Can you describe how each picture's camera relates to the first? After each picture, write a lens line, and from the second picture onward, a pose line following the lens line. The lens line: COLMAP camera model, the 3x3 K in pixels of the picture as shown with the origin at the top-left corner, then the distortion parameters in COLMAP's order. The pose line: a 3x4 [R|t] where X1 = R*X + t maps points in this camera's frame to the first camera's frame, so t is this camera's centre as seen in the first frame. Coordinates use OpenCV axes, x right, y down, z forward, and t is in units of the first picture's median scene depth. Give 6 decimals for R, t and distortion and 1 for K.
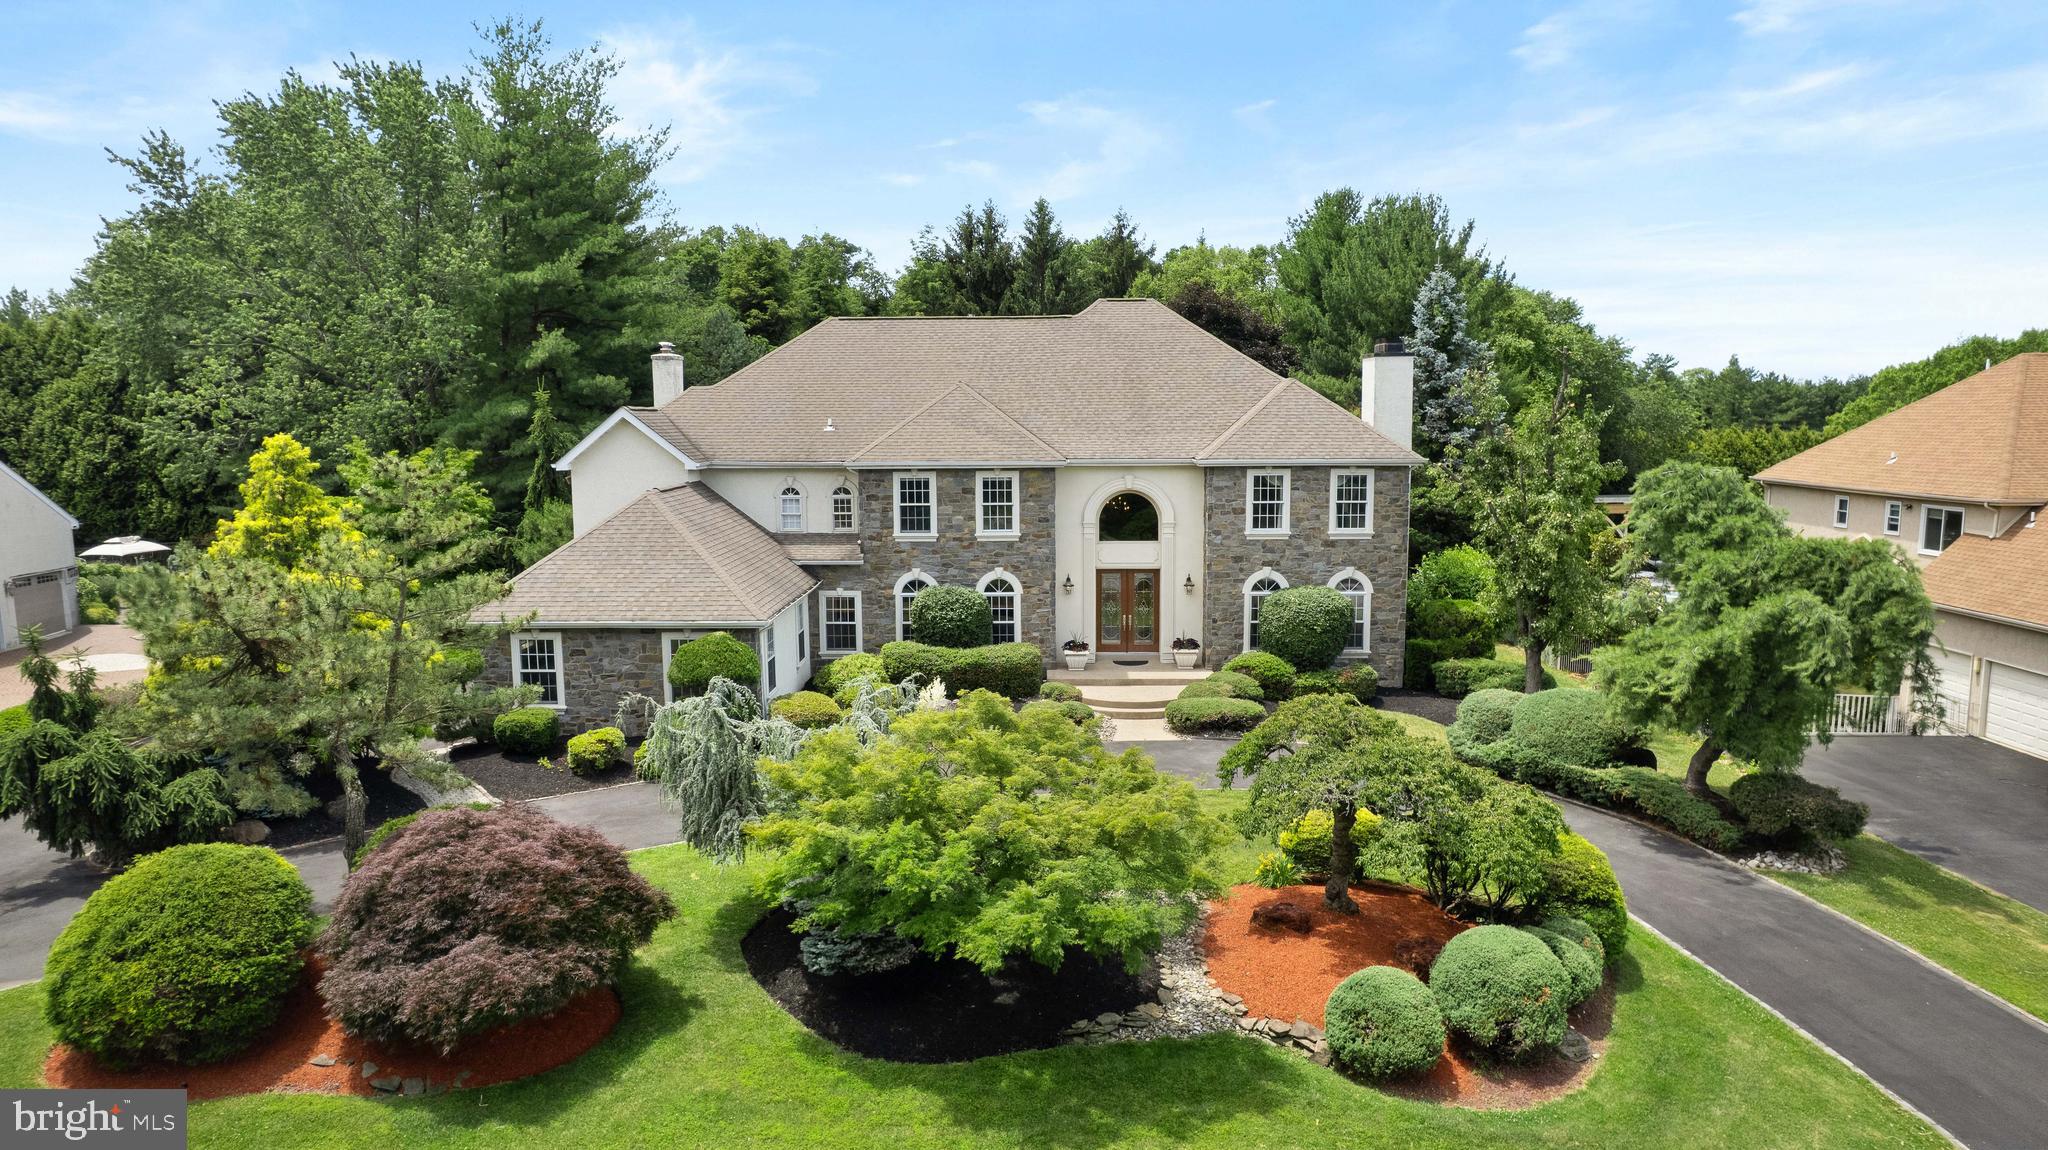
lens RADIAL K [[1348.7, 0, 995.8], [0, 1348.7, 582.8], [0, 0, 1]] dist [-0.077739, 0.067869]
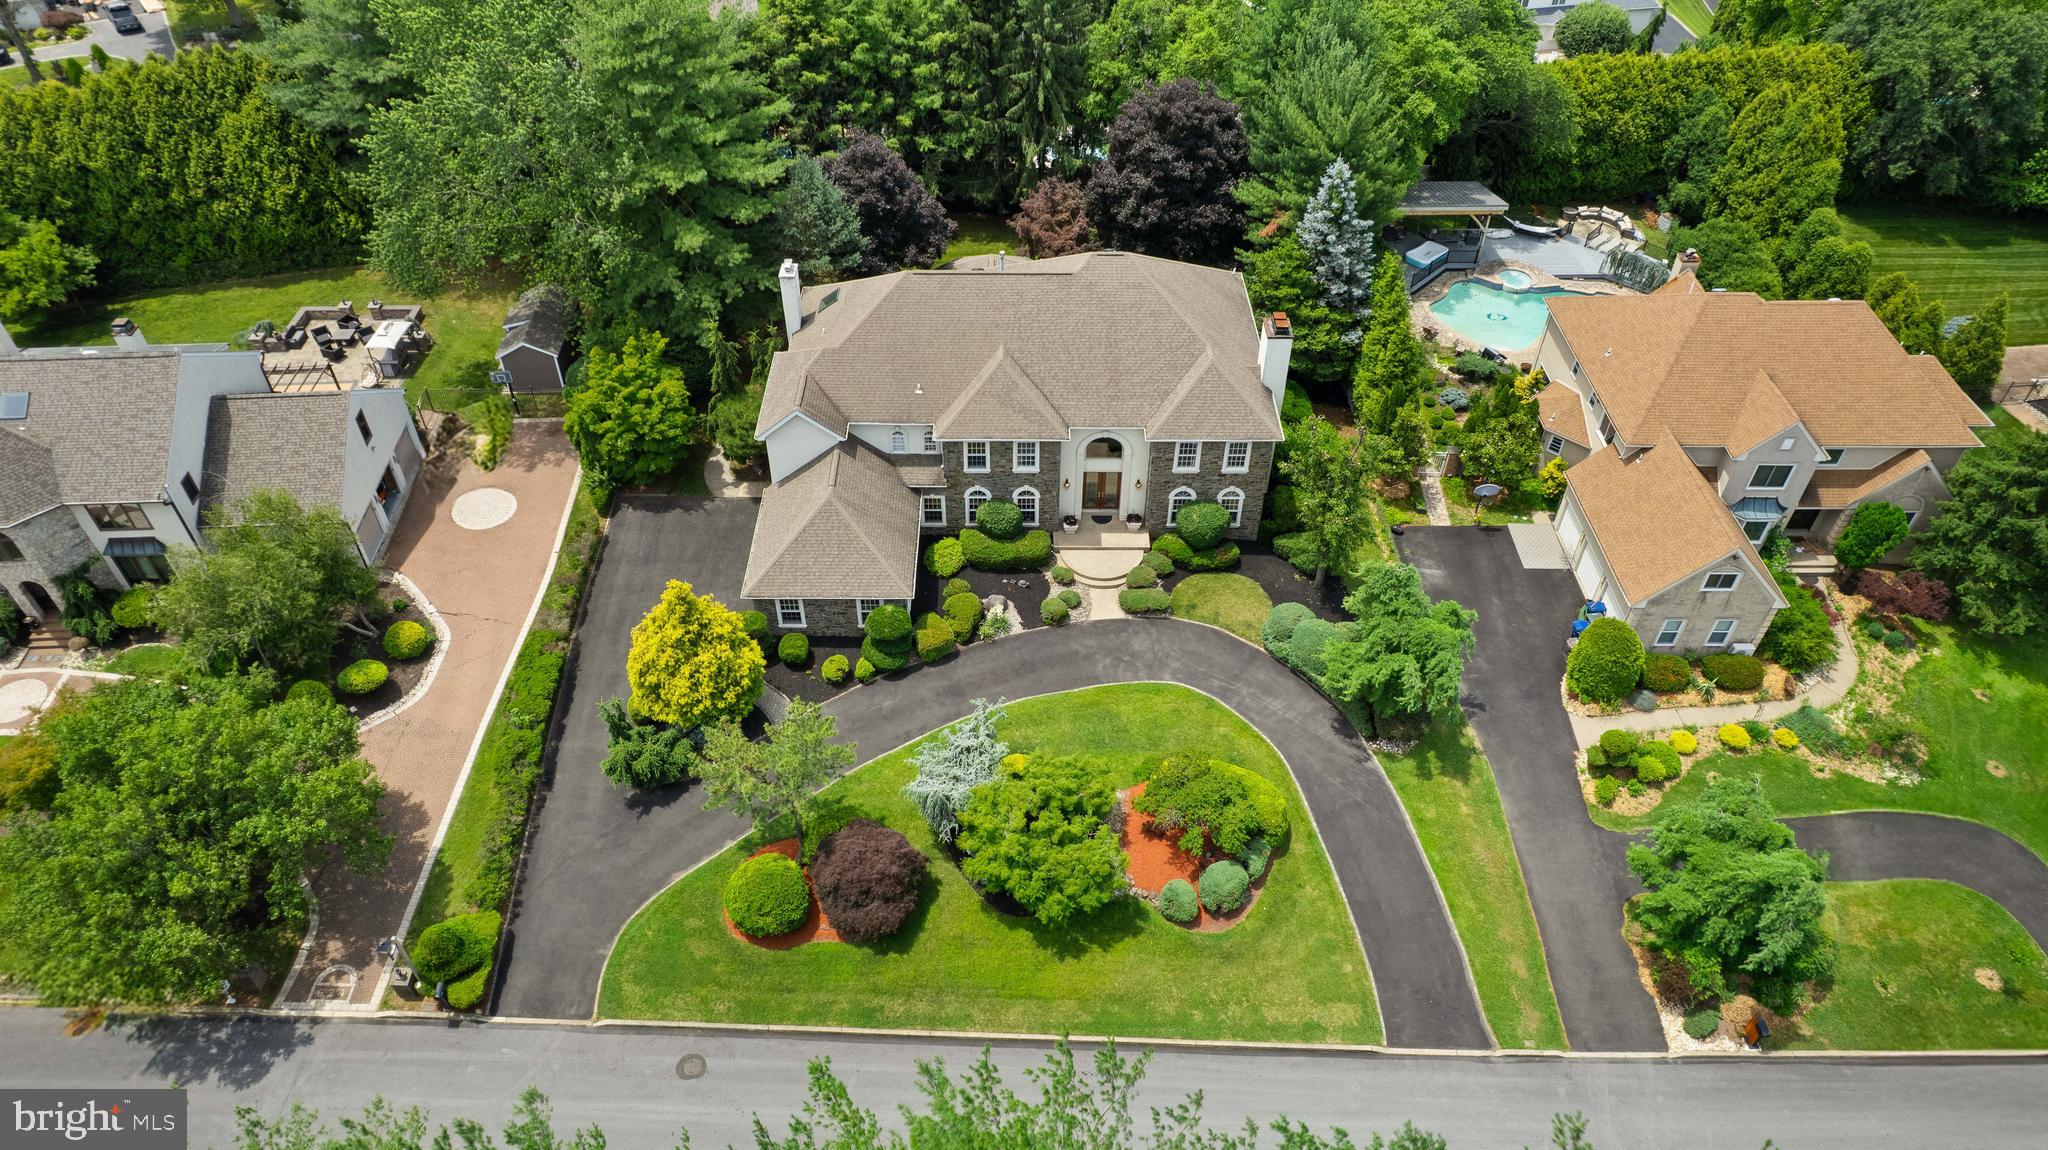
lens RADIAL K [[1348.7, 0, 995.8], [0, 1348.7, 582.8], [0, 0, 1]] dist [-0.077739, 0.067869]
pose [[0.999454, -0.018111, 0.027637, -0.086210], [-0.001693, 0.807234, 0.590229, -0.918165], [-0.032999, -0.589954, 0.806763, -0.443027]]
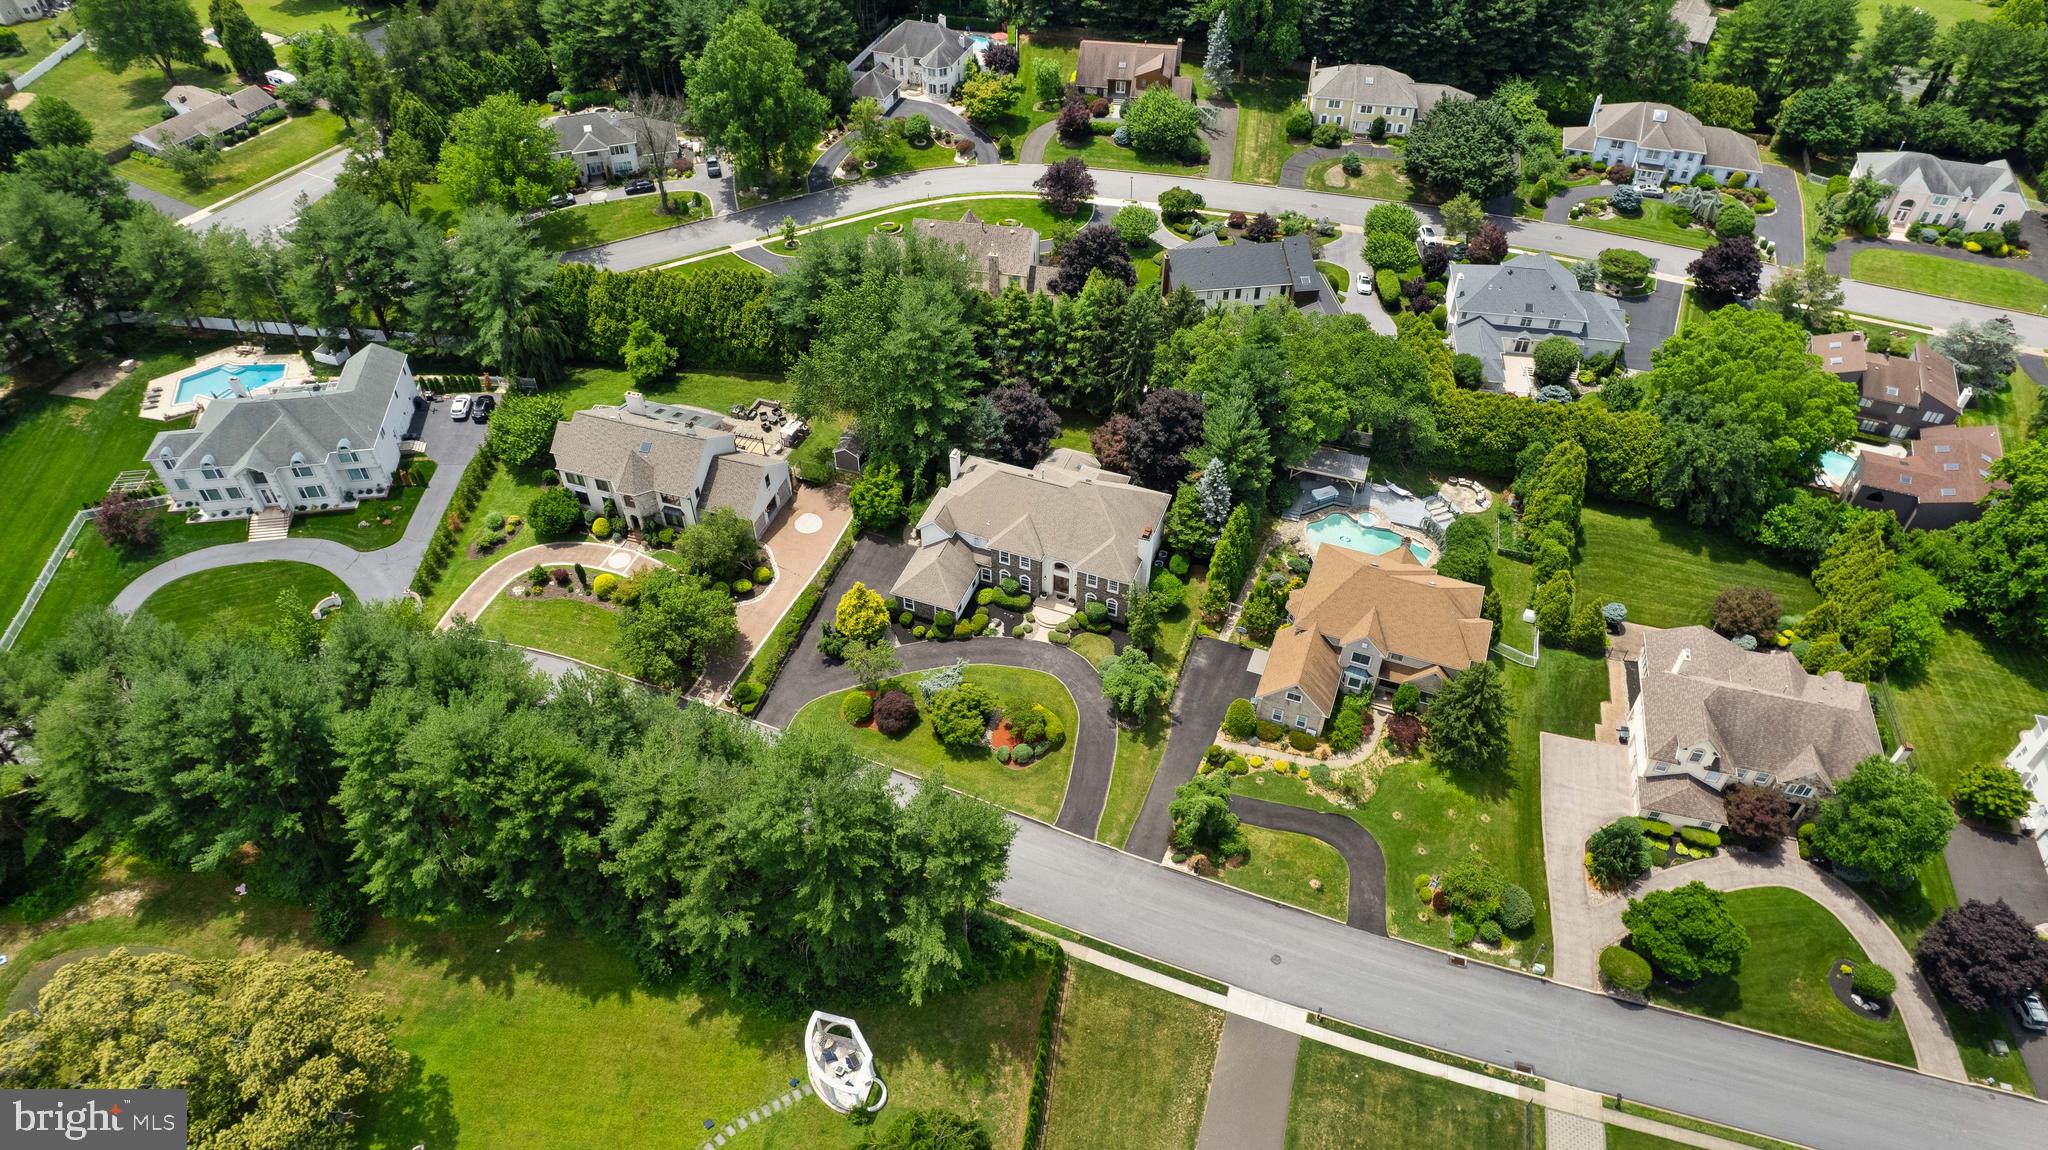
lens RADIAL K [[1348.7, 0, 995.8], [0, 1348.7, 582.8], [0, 0, 1]] dist [-0.077739, 0.067869]
pose [[0.943558, 0.233109, -0.235285, 0.833491], [-0.037910, 0.781726, 0.622469, -2.386206], [0.329031, -0.578416, 0.746440, -1.910406]]
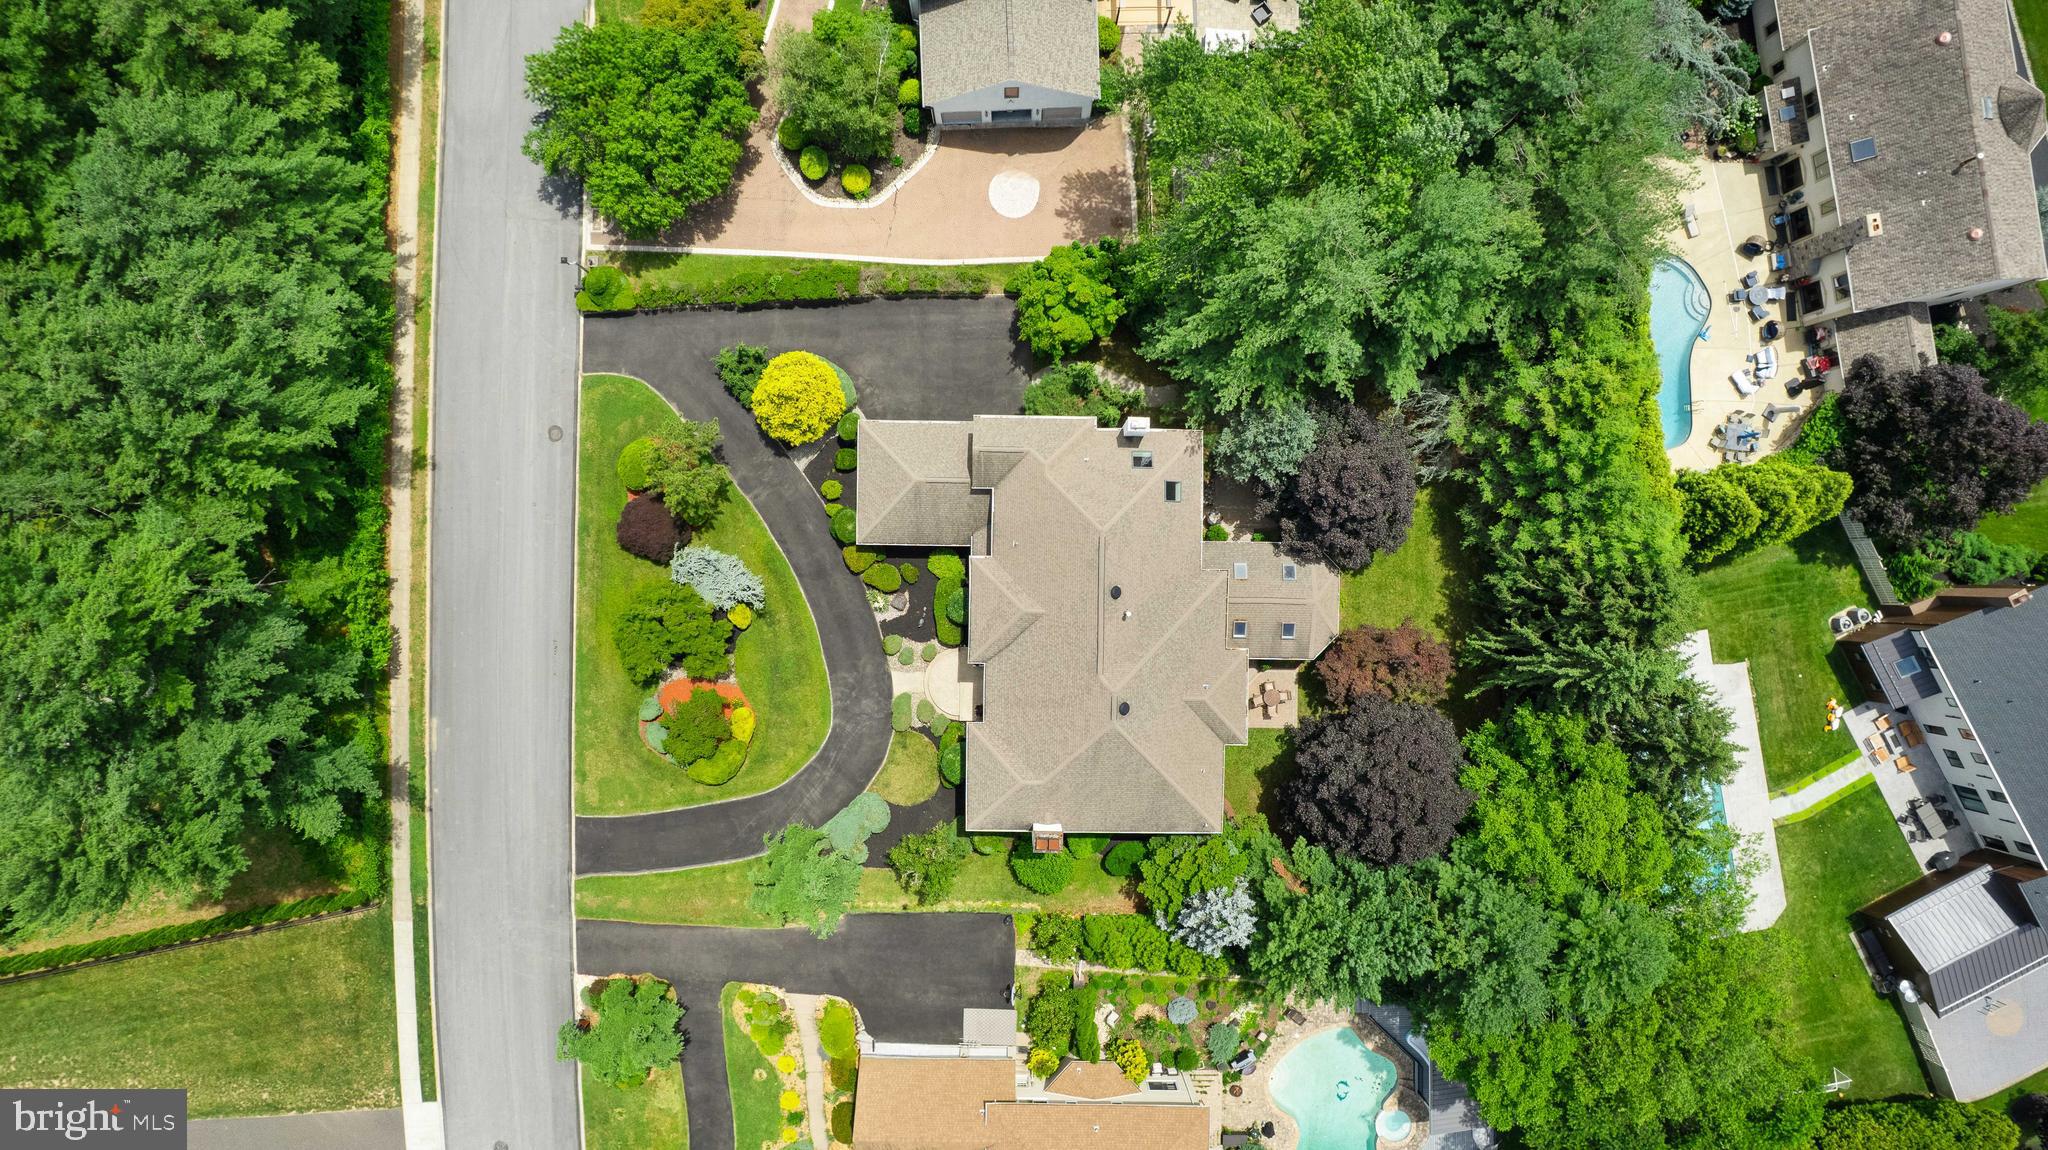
lens RADIAL K [[1348.7, 0, 995.8], [0, 1348.7, 582.8], [0, 0, 1]] dist [-0.077739, 0.067869]
pose [[0.024471, 0.999601, 0.014077, -0.100983], [-0.118088, -0.011092, 0.992941, -2.186781], [0.992702, -0.025960, 0.117769, 0.780991]]
